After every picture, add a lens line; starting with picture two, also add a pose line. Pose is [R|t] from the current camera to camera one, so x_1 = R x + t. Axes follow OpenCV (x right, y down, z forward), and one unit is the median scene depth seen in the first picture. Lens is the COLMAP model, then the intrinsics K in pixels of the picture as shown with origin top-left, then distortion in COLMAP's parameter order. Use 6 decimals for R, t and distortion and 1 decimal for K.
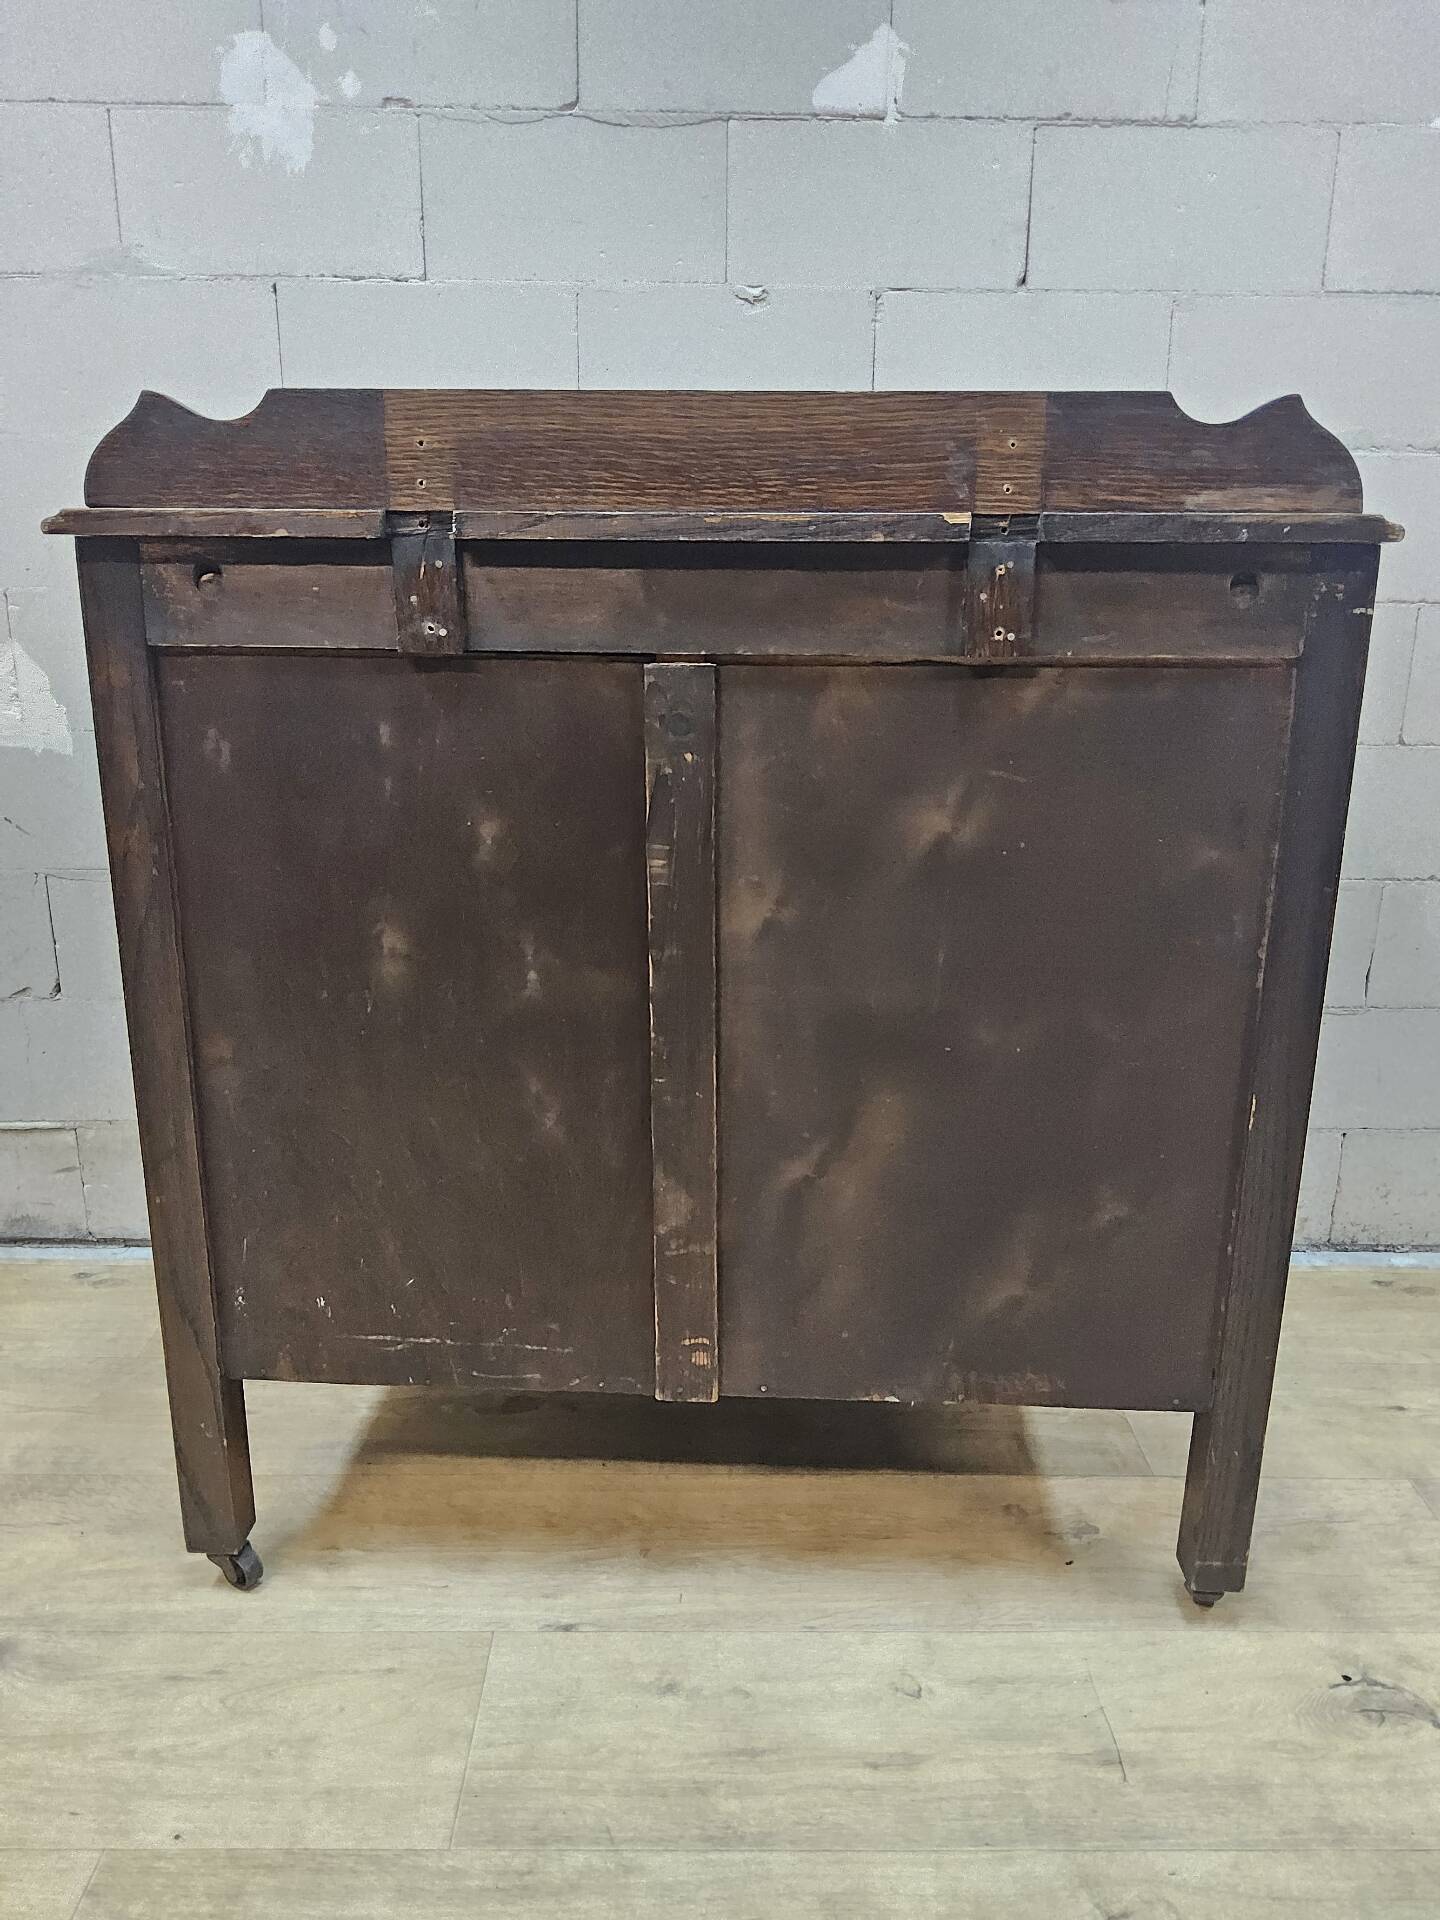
lens RADIAL K [[1465.6, 0, 733.6], [0, 1465.6, 973.9], [0, 0, 1]] dist [0.035101, -0.057137]
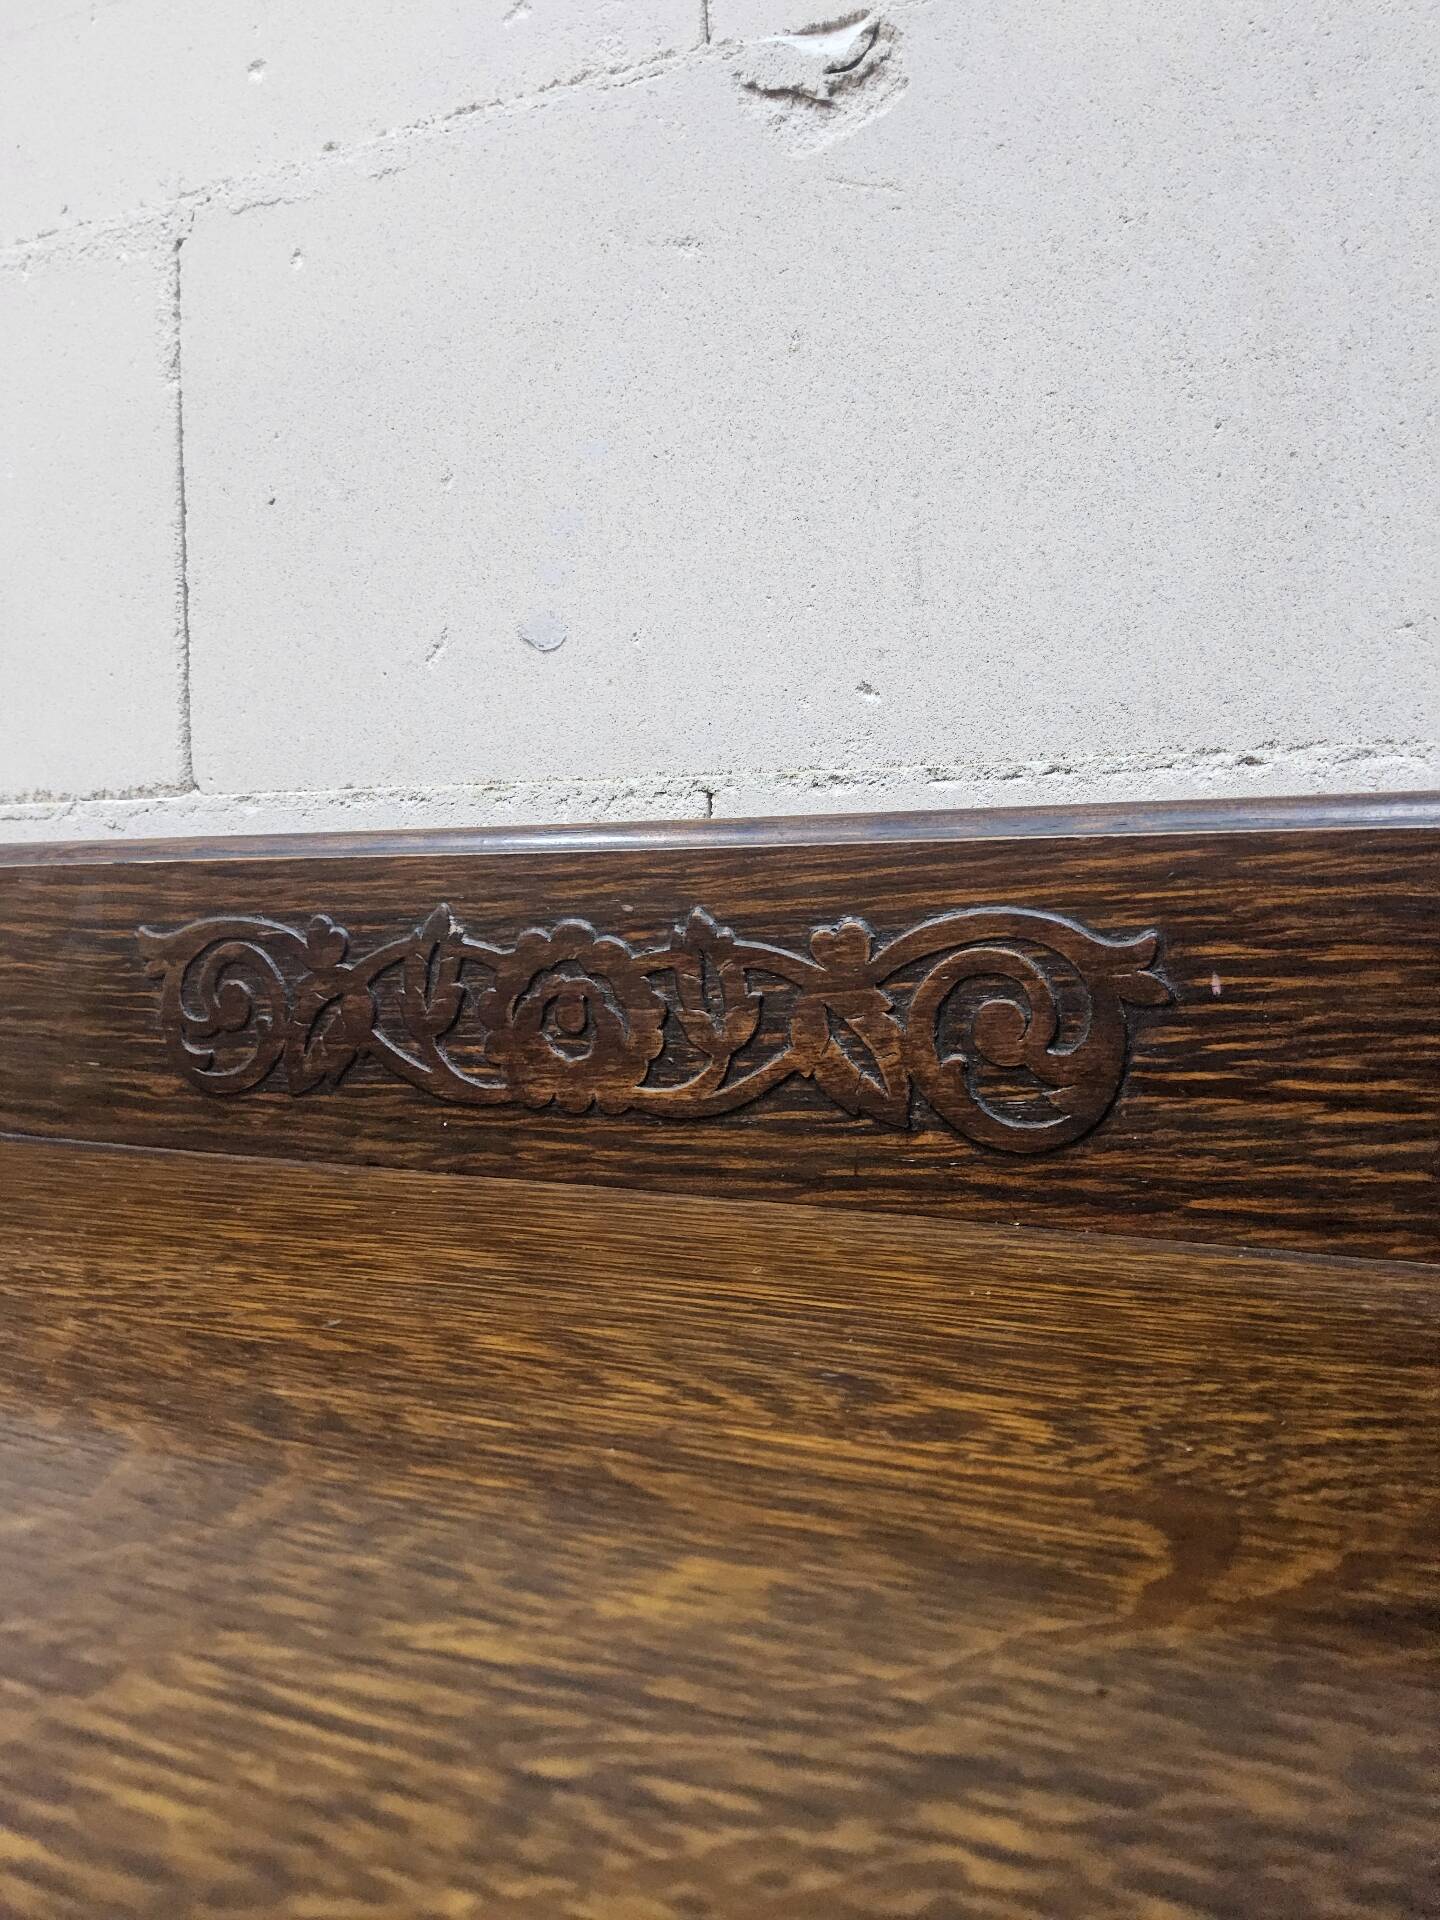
lens RADIAL K [[1422.5, 0, 712.9], [0, 1422.5, 943.6], [0, 0, 1]] dist [-0.002504, -0.014179]
pose [[0.901483, -0.001656, -0.432812, 0.086399], [-0.096374, 0.974119, -0.204459, -0.311693], [0.421949, 0.226028, 0.877992, 0.878567]]
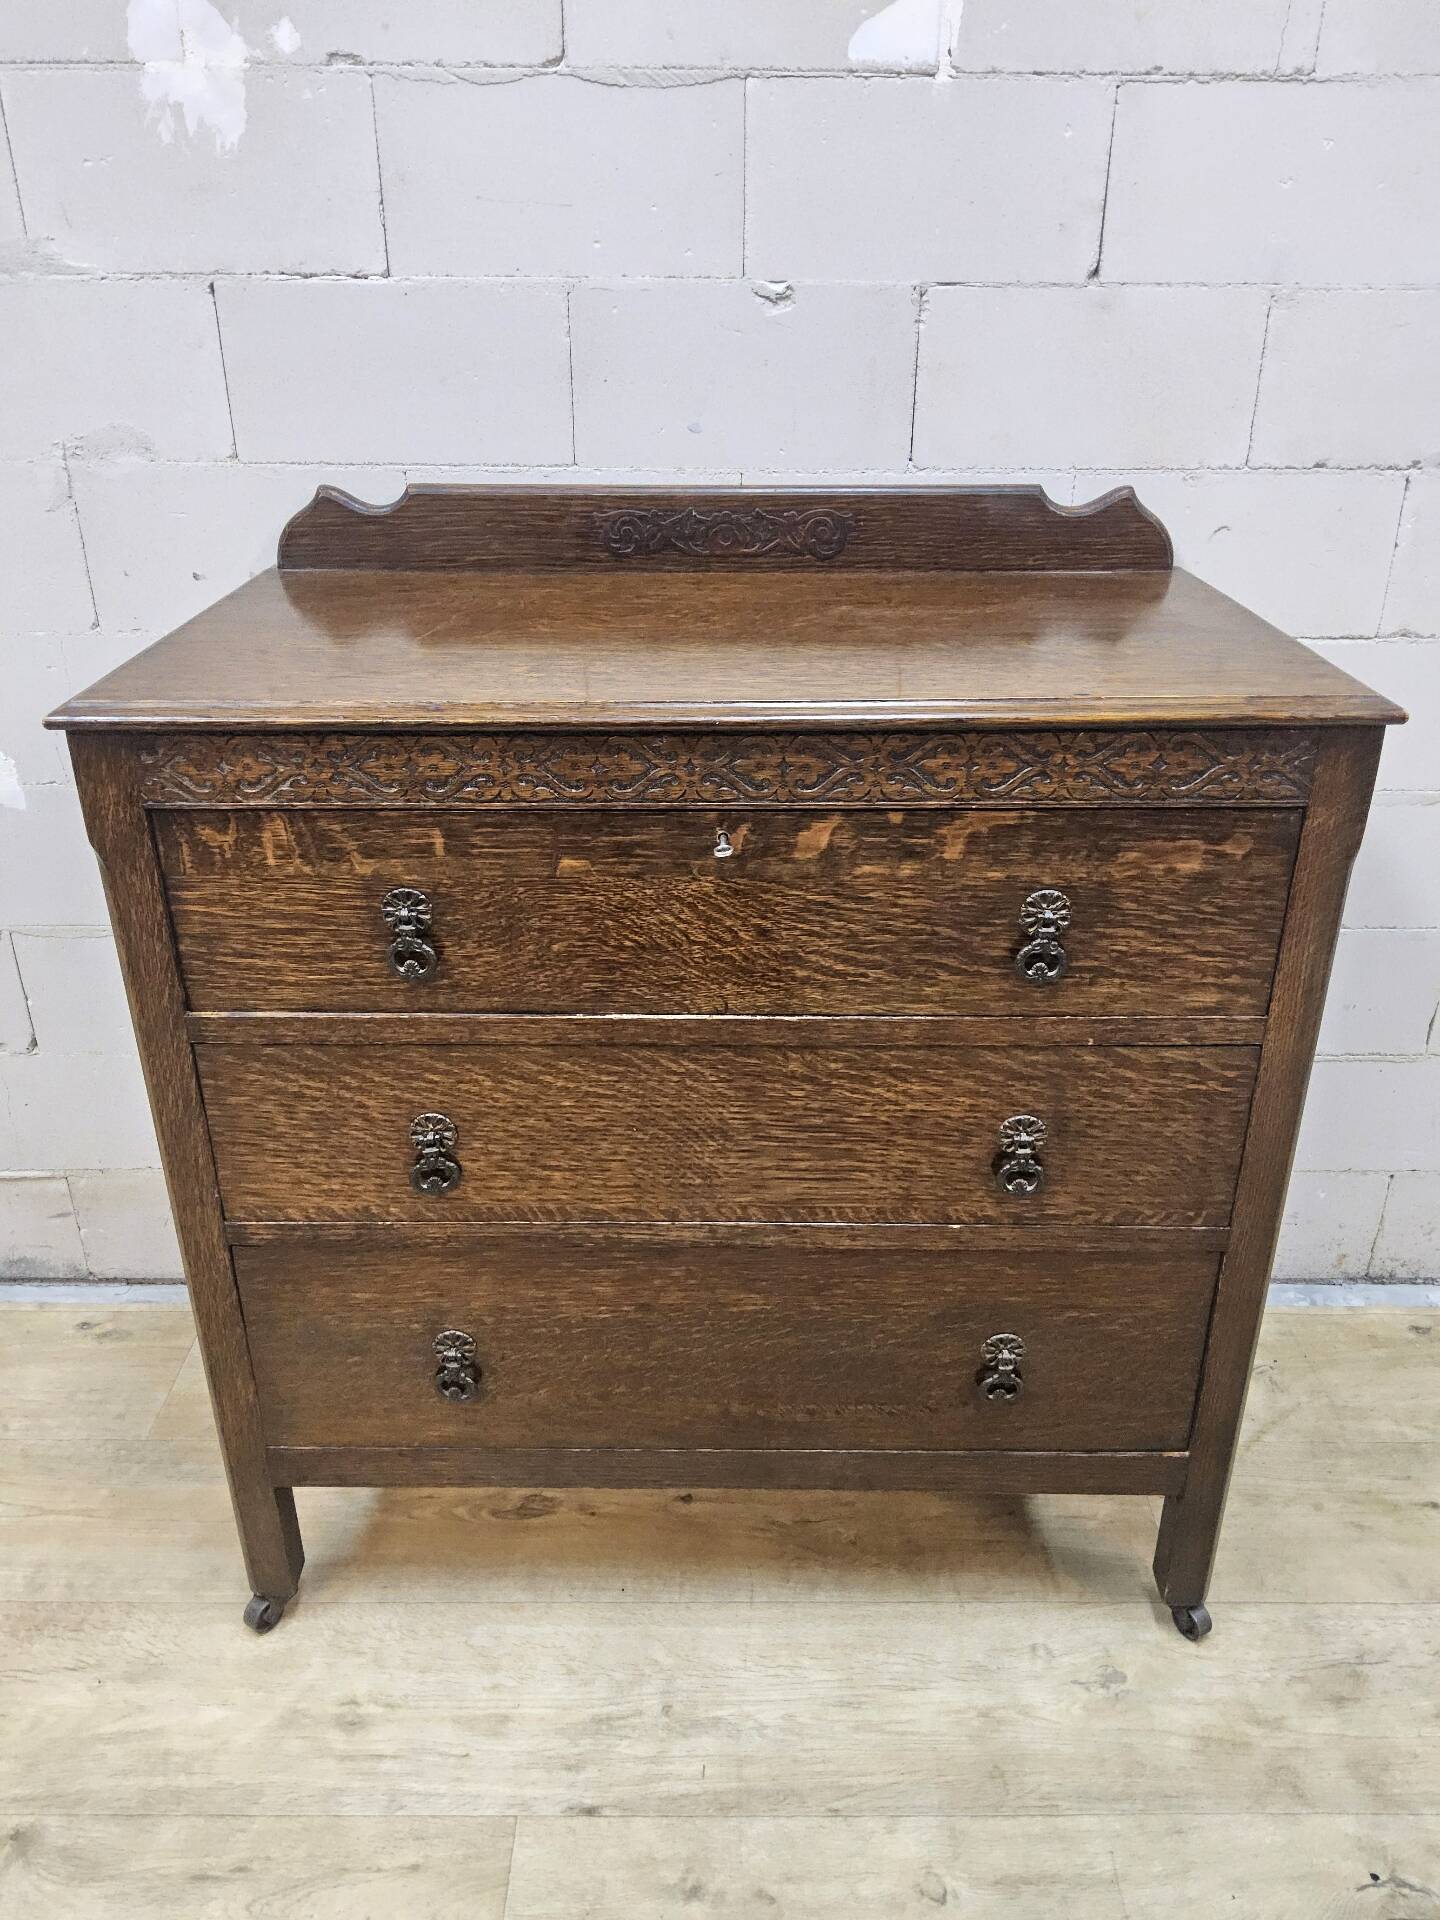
lens RADIAL K [[1465.6, 0, 731.1], [0, 1465.6, 978.6], [0, 0, 1]] dist [0.035101, -0.057137]
pose [[0.999968, -0.002451, -0.007627, -0.007061], [0.003774, 0.983911, 0.178621, -0.231399], [0.007067, -0.178644, 0.983888, 0.098683]]
